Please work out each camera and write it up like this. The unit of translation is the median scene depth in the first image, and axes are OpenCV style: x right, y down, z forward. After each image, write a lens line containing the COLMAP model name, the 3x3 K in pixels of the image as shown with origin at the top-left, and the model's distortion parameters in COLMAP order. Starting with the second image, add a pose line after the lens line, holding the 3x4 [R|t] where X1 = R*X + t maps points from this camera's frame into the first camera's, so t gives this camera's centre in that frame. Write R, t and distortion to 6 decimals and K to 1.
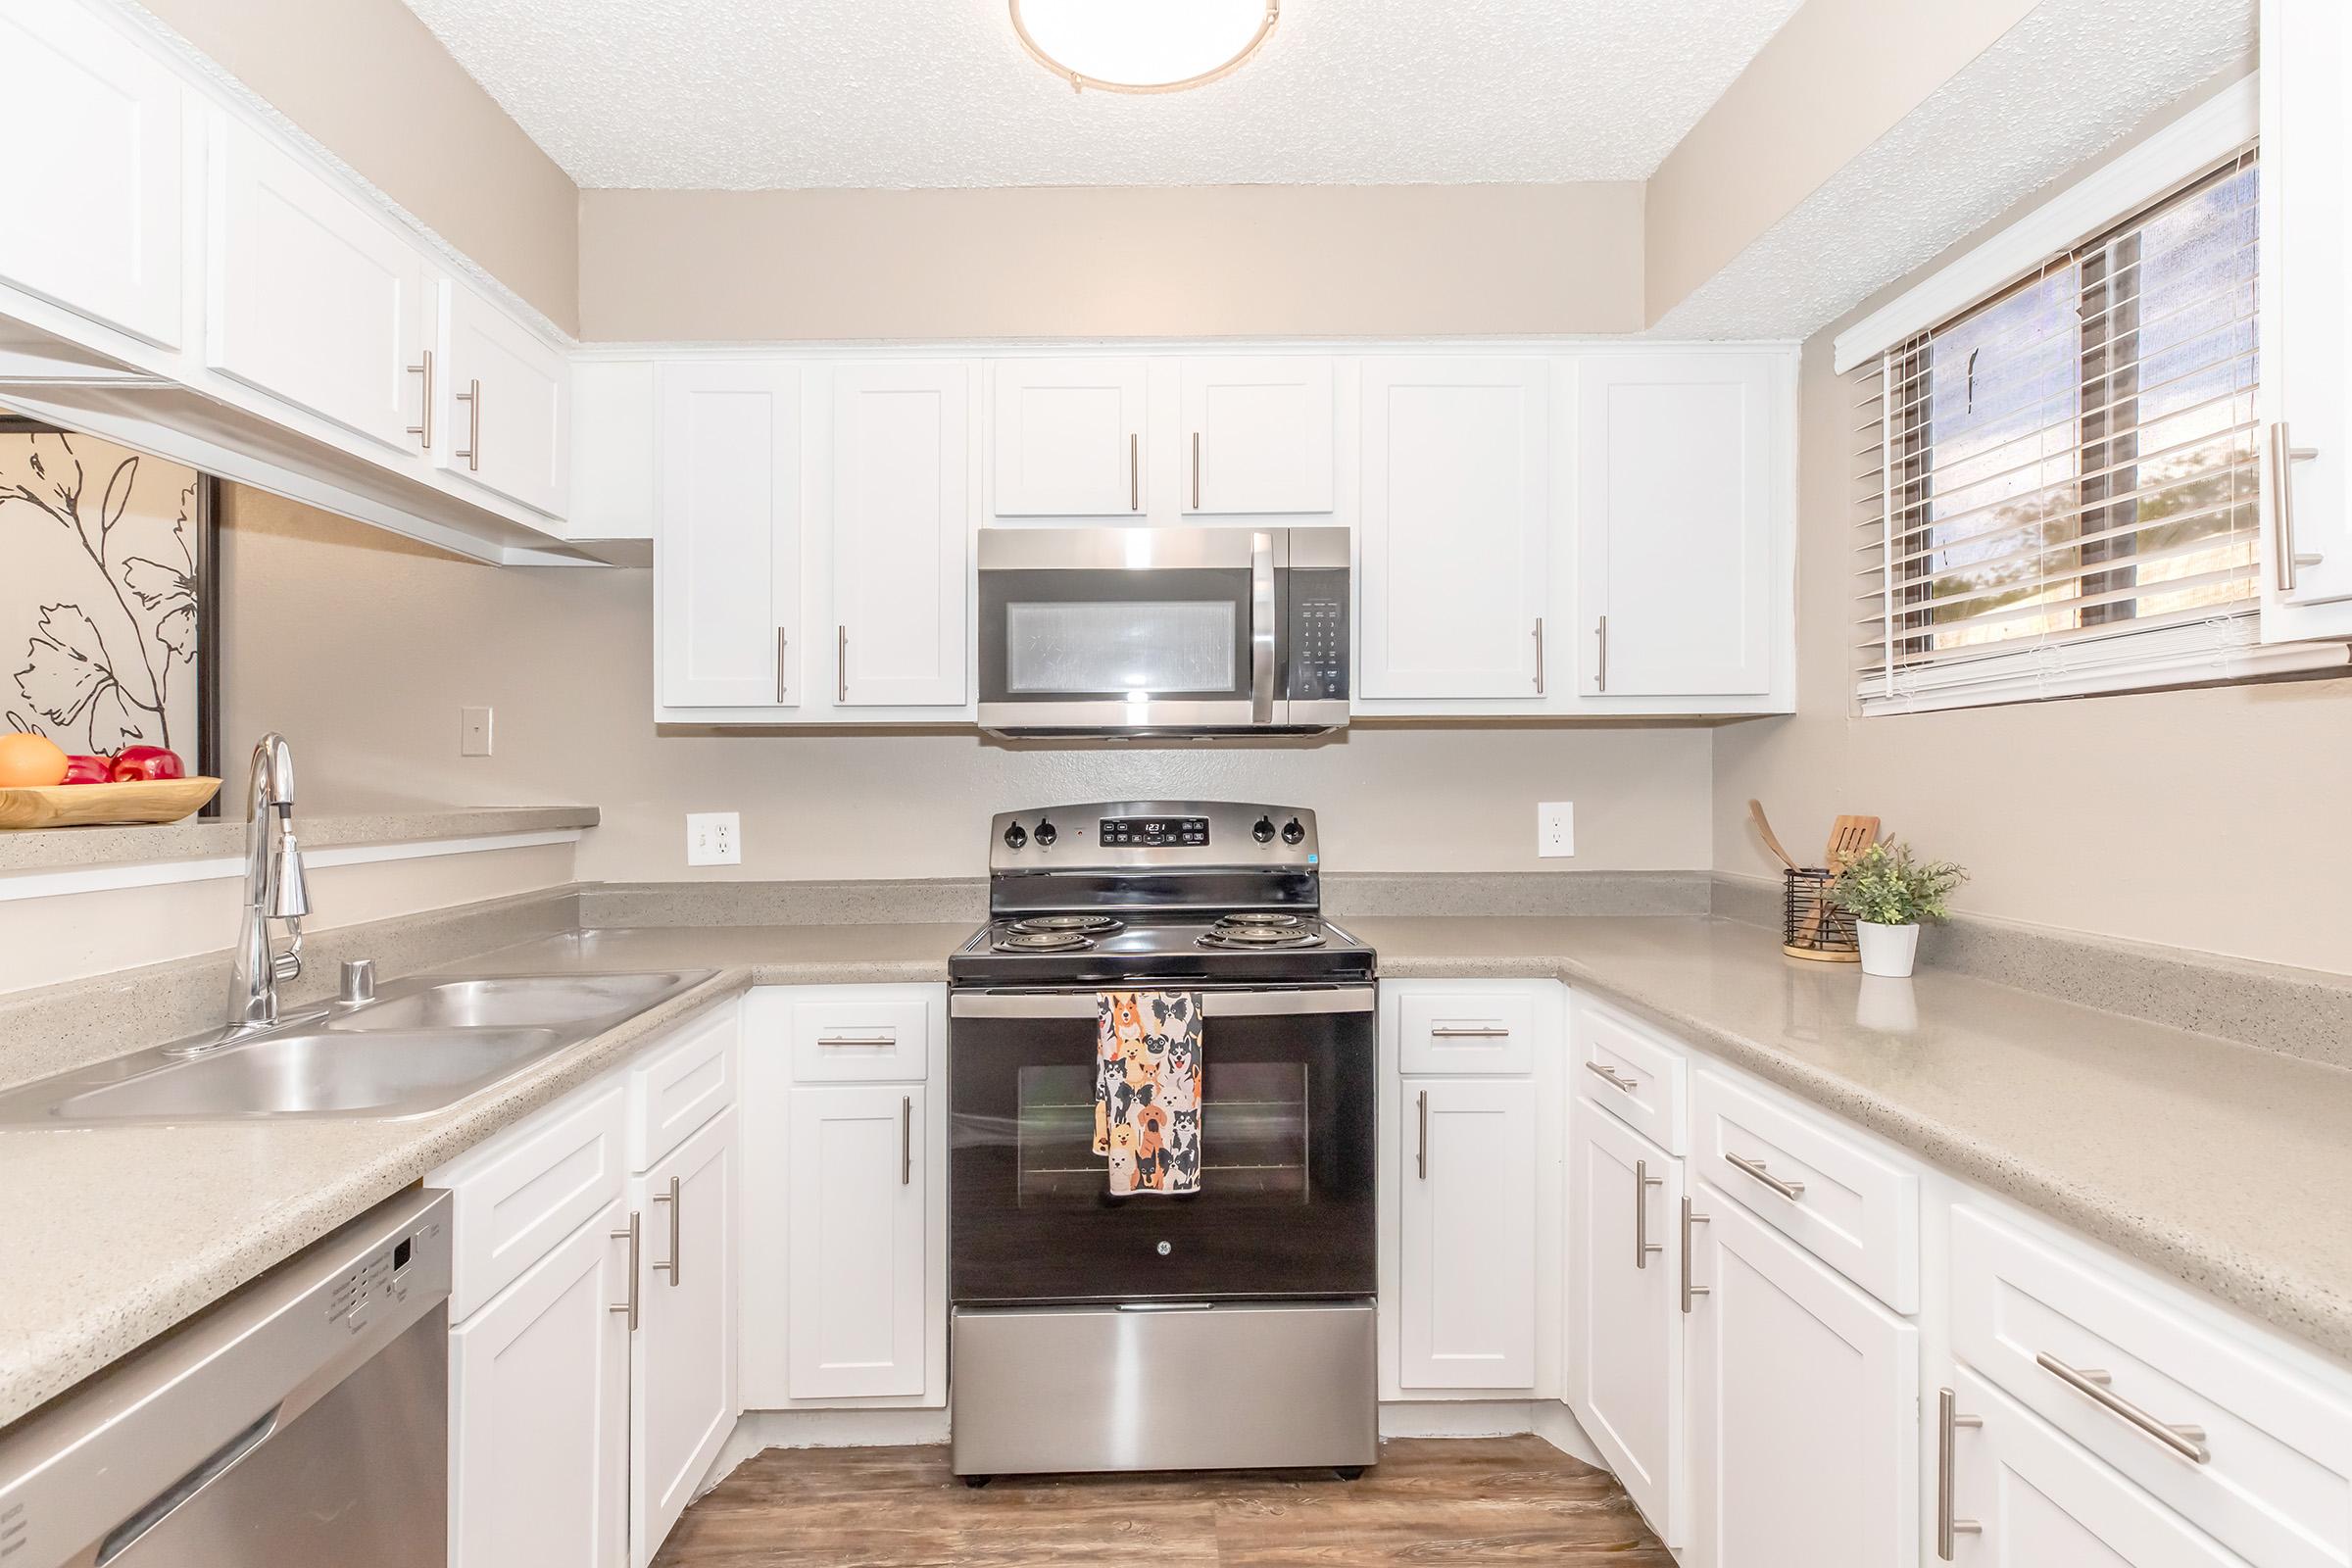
lens RADIAL K [[1039.3, 0, 1168.4], [0, 1039.3, 771.9], [0, 0, 1]] dist [-0.000360, -0.000178]
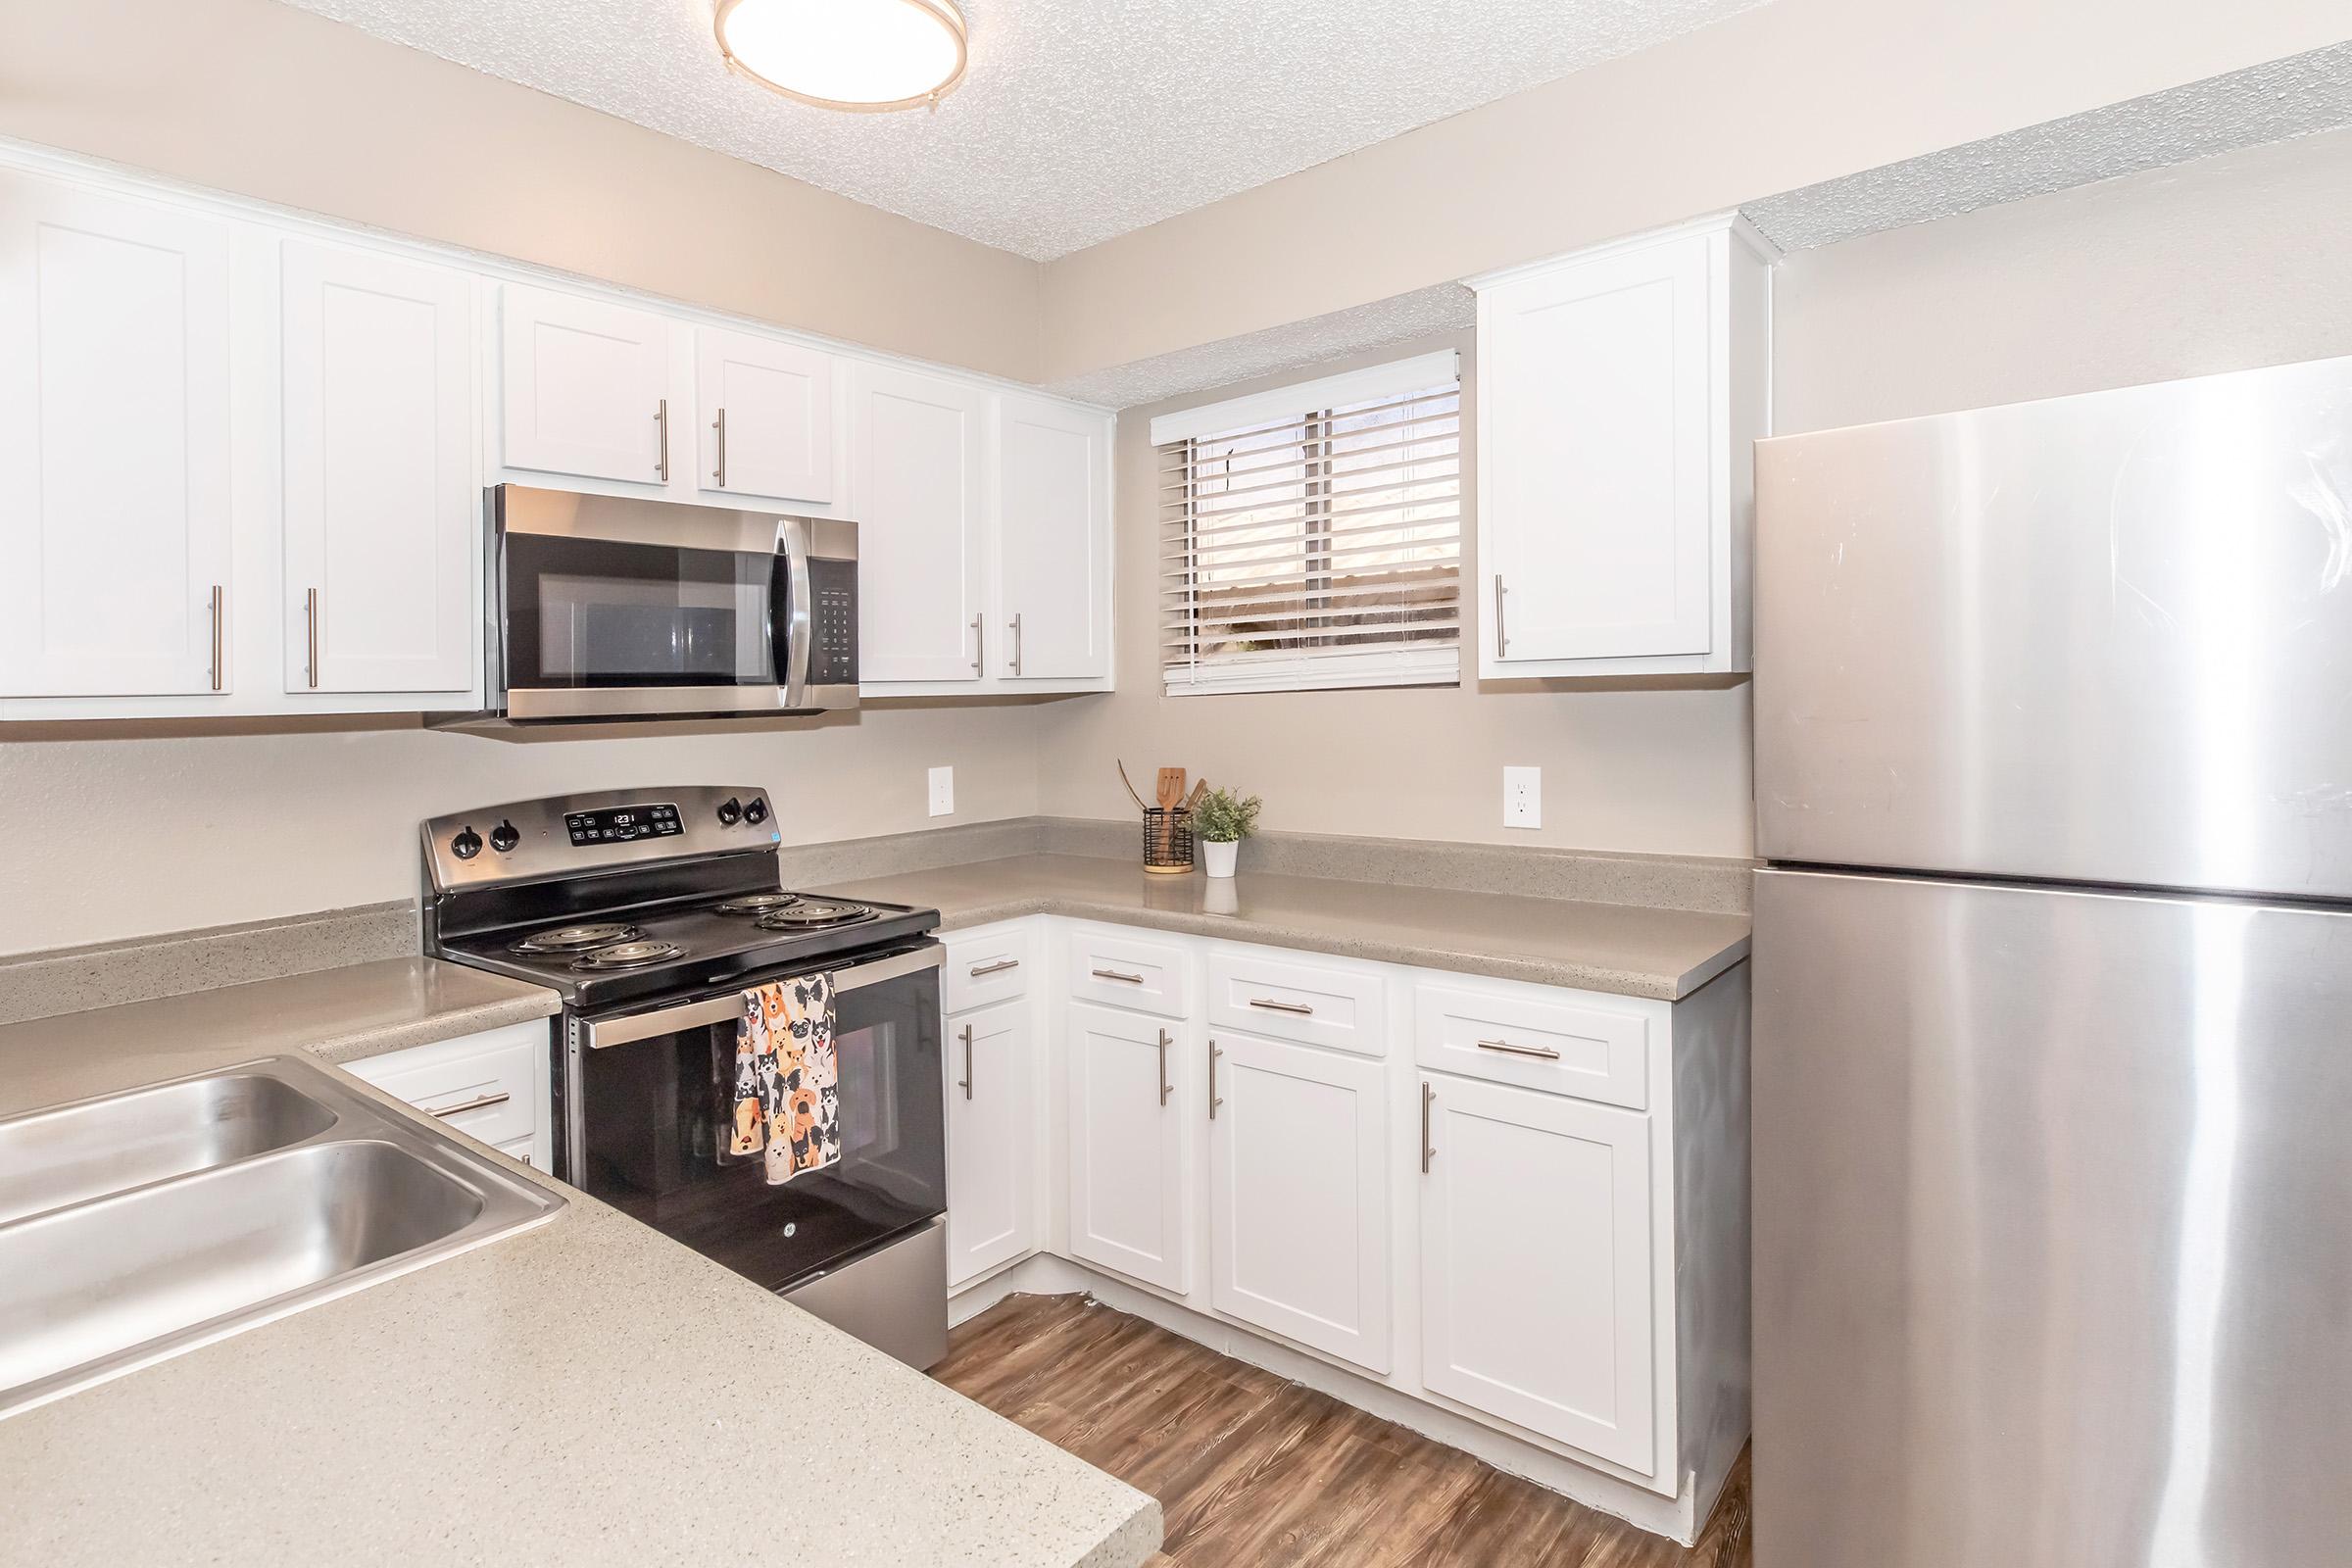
lens RADIAL K [[1108.1, 0, 1175.5], [0, 1108.1, 736.3], [0, 0, 1]] dist [0.000212, 0.000045]
pose [[0.674929, -0.029817, 0.737280, -0.460568], [0.019210, 0.999555, 0.022839, -0.036680], [-0.737632, -0.001252, 0.675202, -0.009088]]
